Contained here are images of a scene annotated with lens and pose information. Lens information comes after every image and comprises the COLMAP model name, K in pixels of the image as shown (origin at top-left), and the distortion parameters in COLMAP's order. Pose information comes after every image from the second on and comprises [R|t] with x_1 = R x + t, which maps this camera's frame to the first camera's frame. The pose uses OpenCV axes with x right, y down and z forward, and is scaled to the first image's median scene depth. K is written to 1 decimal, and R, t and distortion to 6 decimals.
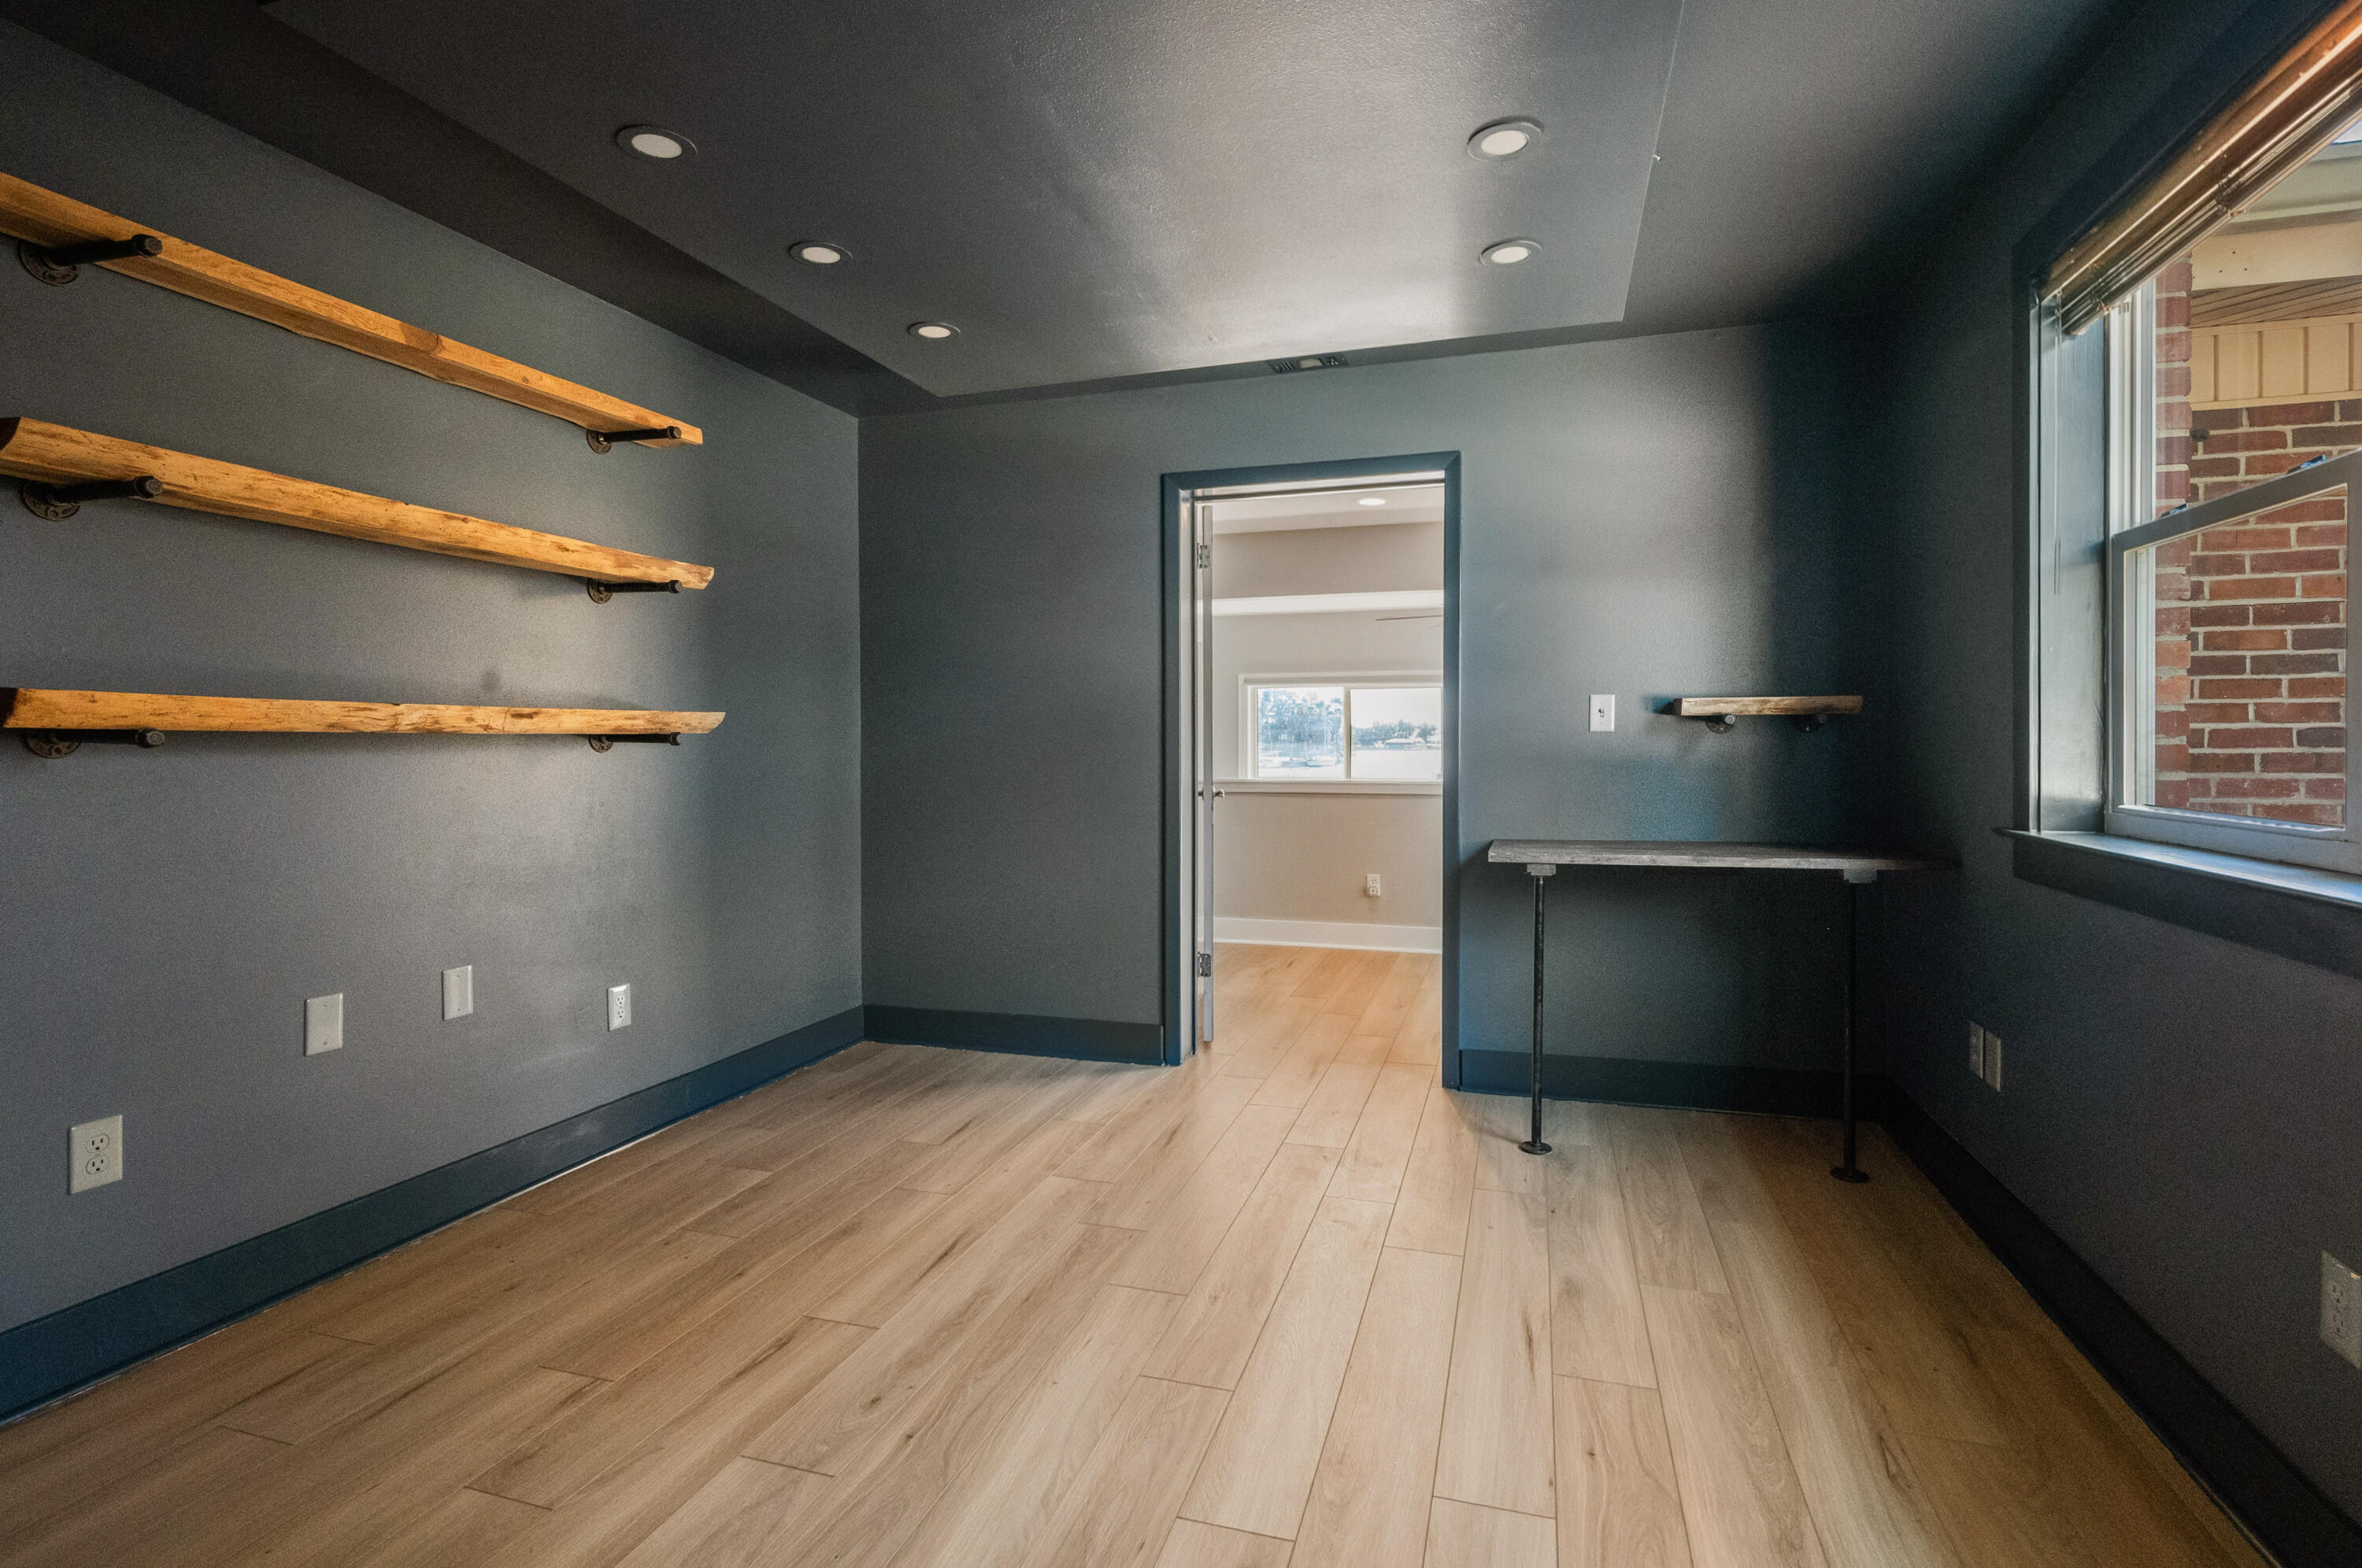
lens RADIAL K [[1098.1, 0, 1195.1], [0, 1098.1, 762.9], [0, 0, 1]] dist [0.000580, -0.001128]
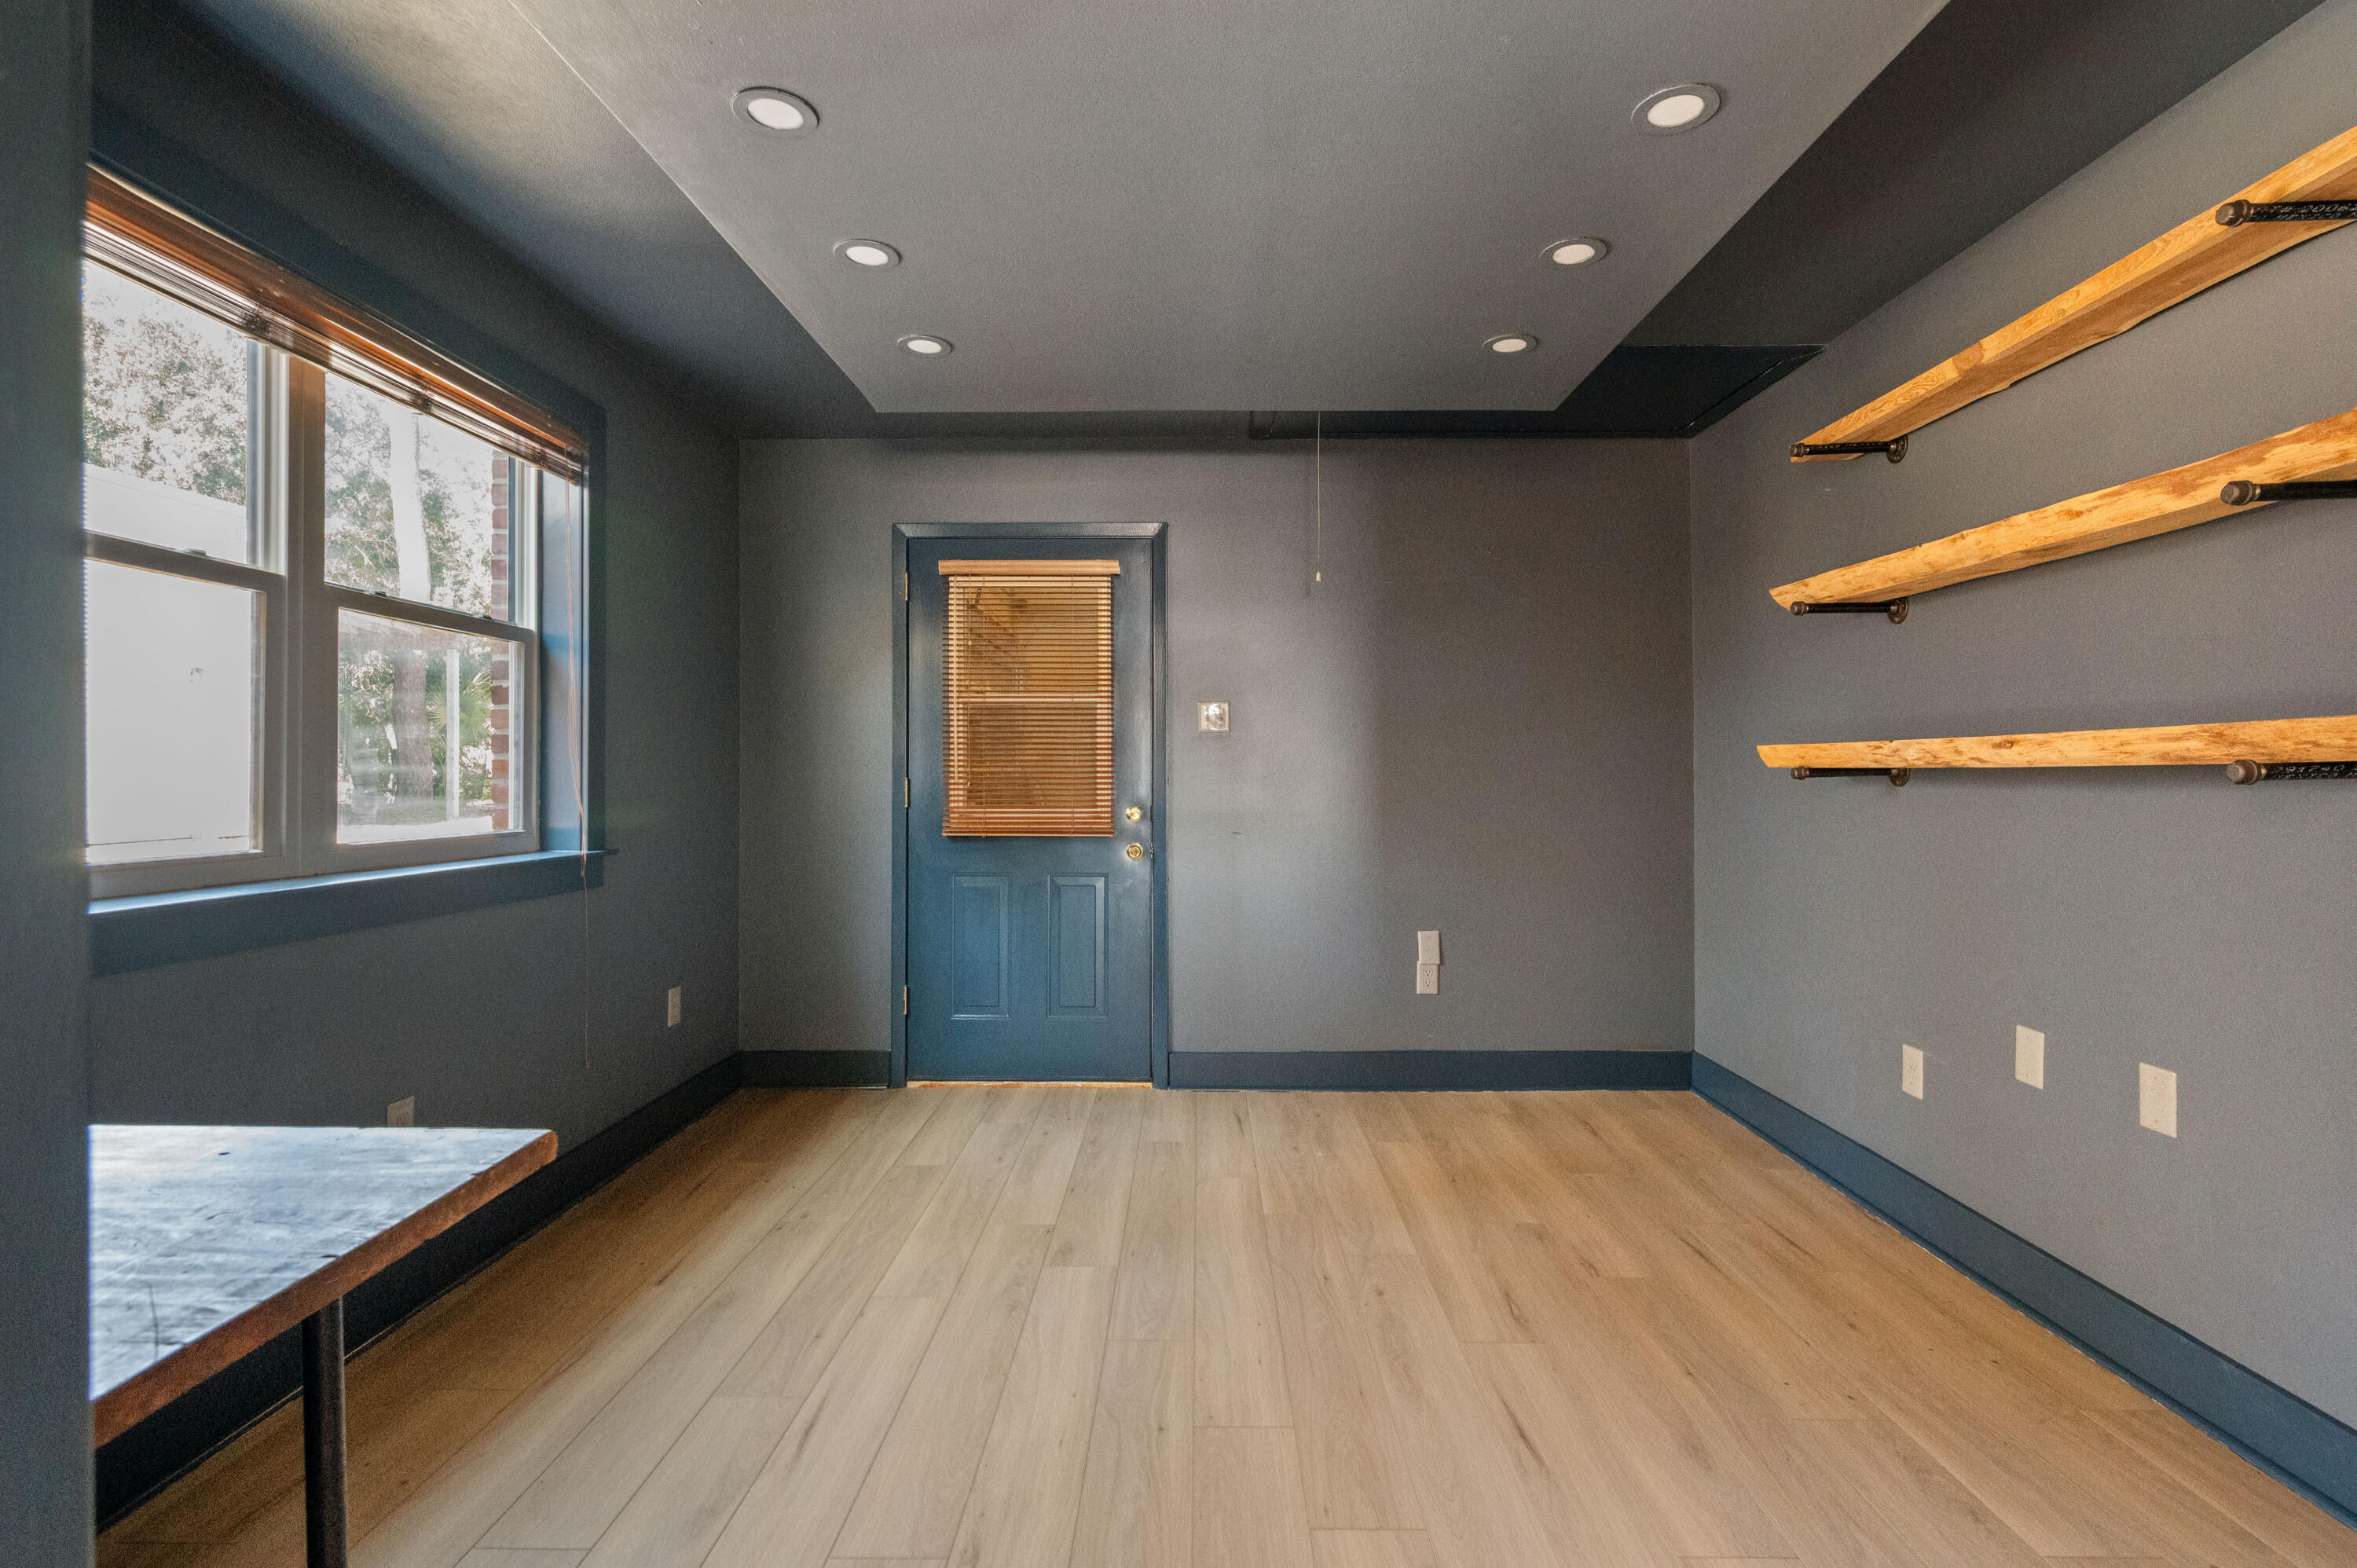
lens RADIAL K [[1095.9, 0, 1193.2], [0, 1095.9, 776.3], [0, 0, 1]] dist [0.000580, -0.001128]
pose [[-0.957622, 0.004472, -0.287995, 0.247432], [-0.002051, 0.999748, 0.022343, -0.042639], [0.288022, 0.021987, -0.957371, 1.883910]]
